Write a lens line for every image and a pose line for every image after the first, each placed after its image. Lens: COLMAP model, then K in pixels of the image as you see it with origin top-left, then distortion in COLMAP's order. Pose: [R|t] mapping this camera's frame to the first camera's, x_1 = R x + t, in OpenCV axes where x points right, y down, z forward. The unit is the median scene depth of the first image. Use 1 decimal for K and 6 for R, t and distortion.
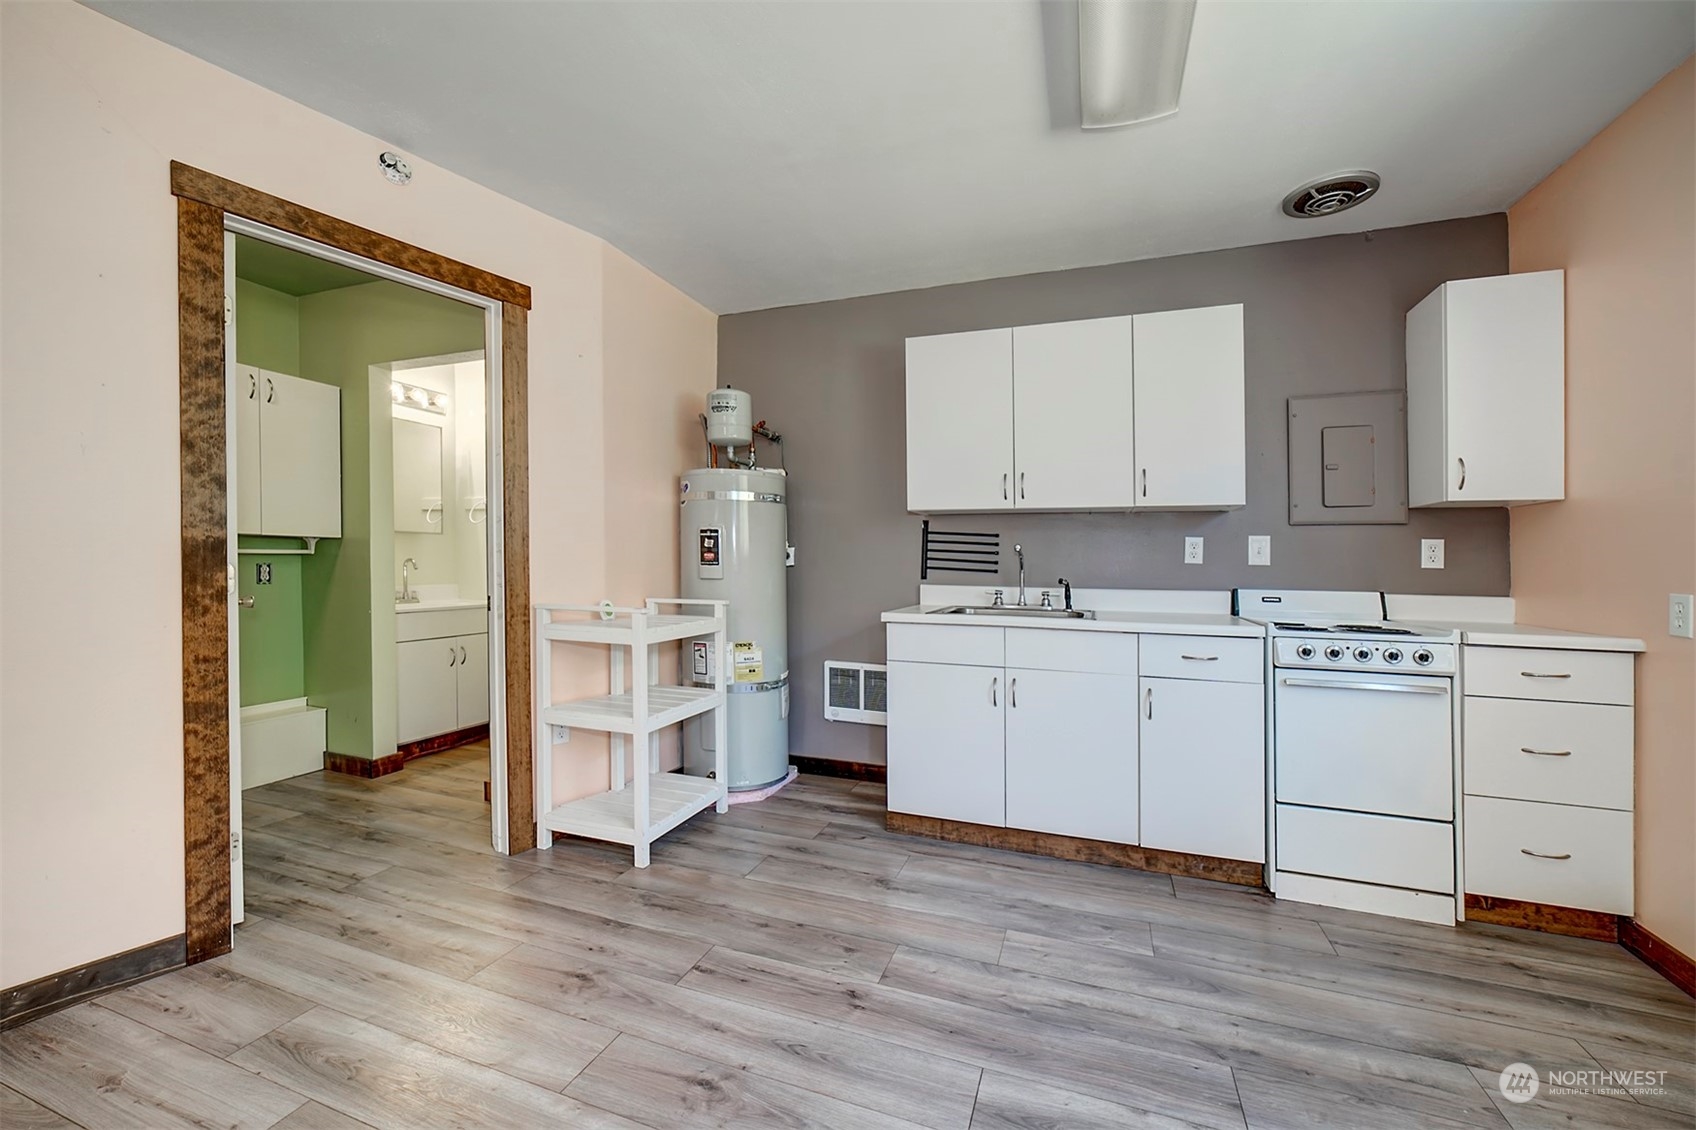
lens RADIAL K [[660.9, 0, 839.5], [0, 660.9, 564.6], [0, 0, 1]] dist [0.002160, 0.000429]
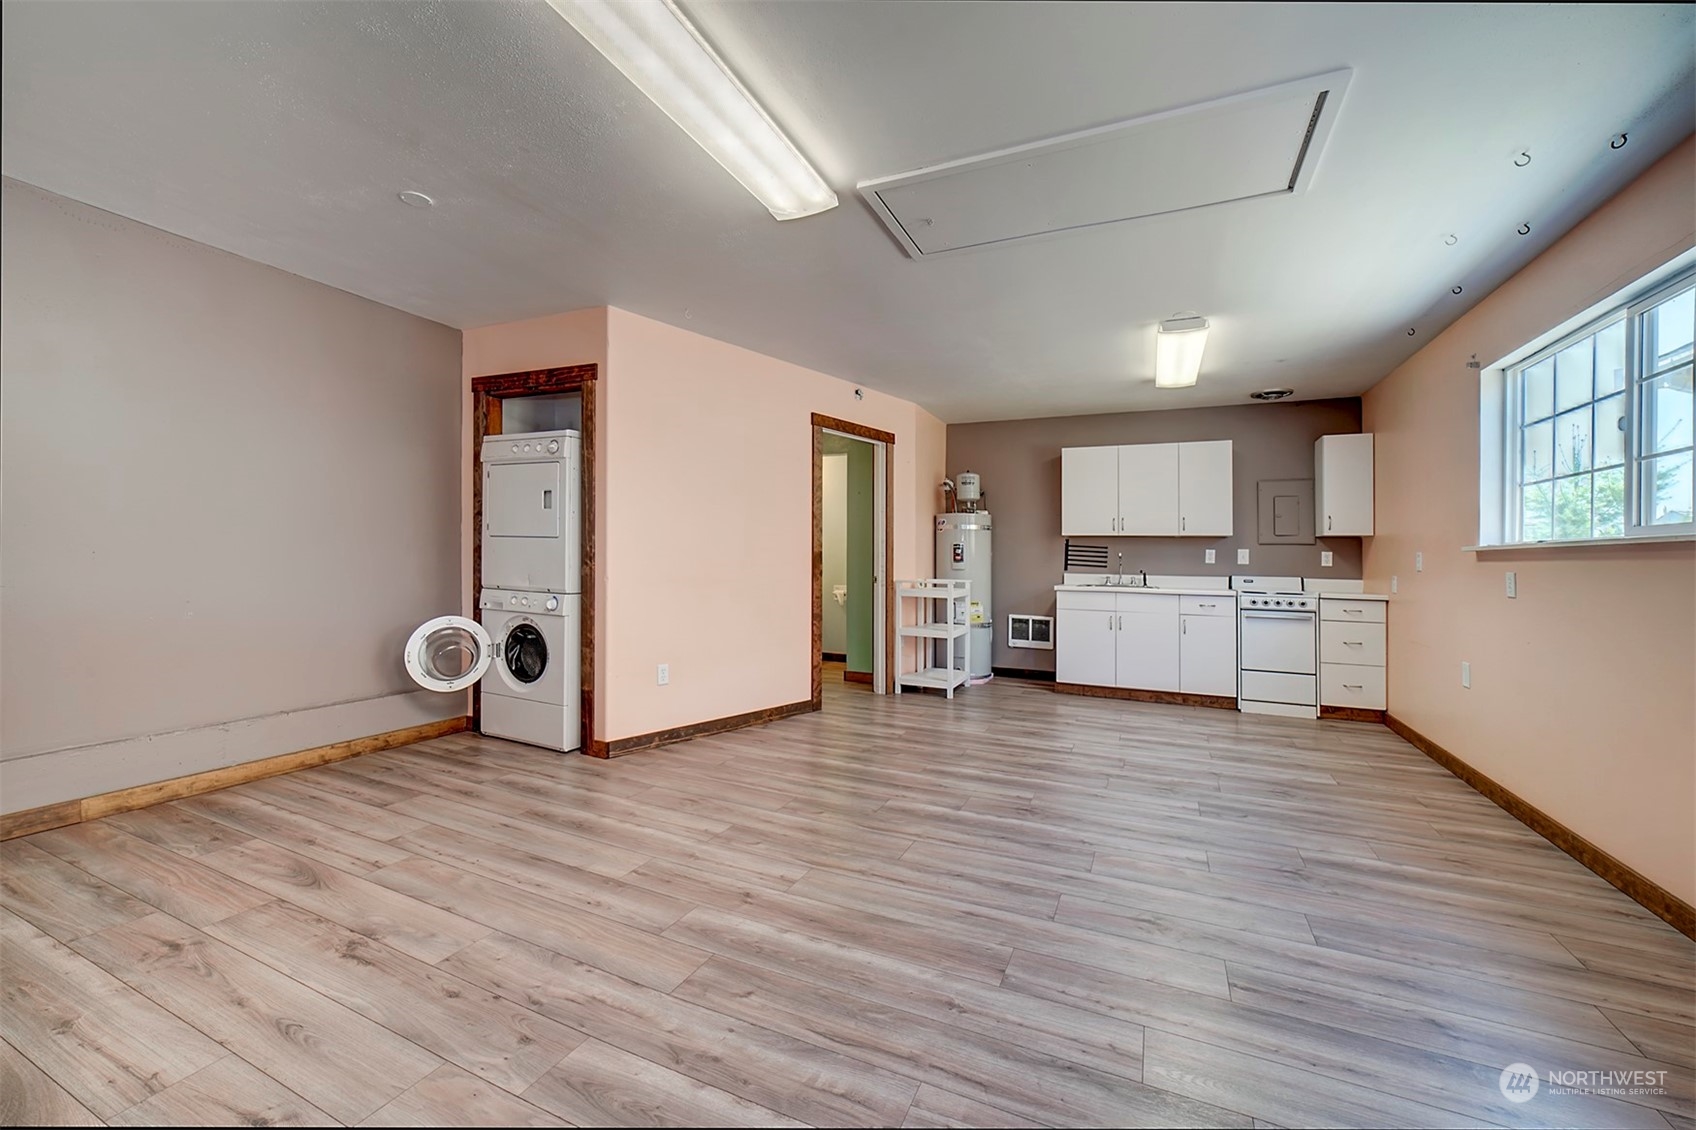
lens RADIAL K [[660.9, 0, 858.1], [0, 660.9, 562.2], [0, 0, 1]] dist [0.002160, 0.000429]
pose [[0.998753, 0.005434, -0.049629, -0.426885], [-0.005367, 0.999984, 0.001482, -0.001687], [0.049636, -0.001214, 0.998767, -1.051505]]
